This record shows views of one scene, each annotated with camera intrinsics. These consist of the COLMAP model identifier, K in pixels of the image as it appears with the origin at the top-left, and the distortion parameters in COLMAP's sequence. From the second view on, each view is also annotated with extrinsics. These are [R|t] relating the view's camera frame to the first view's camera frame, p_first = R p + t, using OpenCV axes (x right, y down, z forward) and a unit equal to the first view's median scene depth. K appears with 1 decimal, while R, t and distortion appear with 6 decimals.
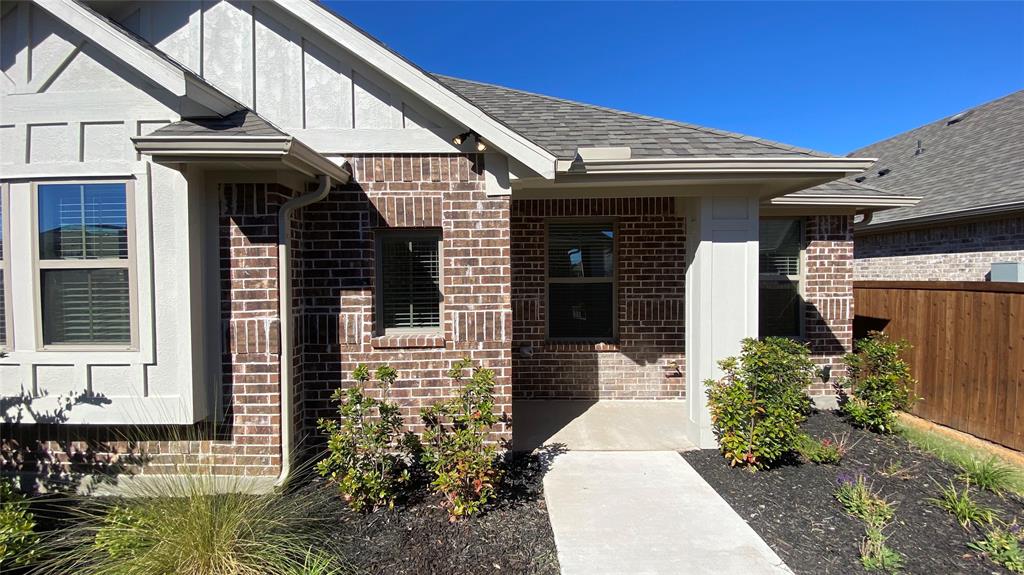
lens RADIAL K [[417.5, 0, 508.3], [0, 417.5, 287.1], [0, 0, 1]] dist [0.027438, -0.023267]
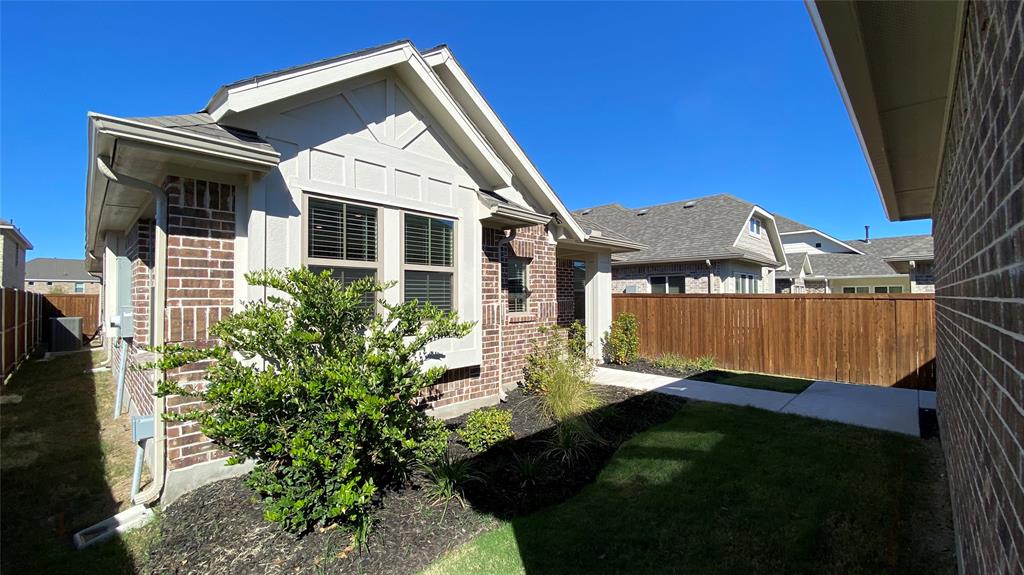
lens RADIAL K [[417.5, 0, 508.3], [0, 417.5, 287.1], [0, 0, 1]] dist [0.027438, -0.023267]
pose [[0.693347, 0.022659, 0.720248, -1.795138], [0.010371, 0.999088, -0.041415, 0.075139], [-0.720529, 0.036185, 0.692480, -0.262590]]
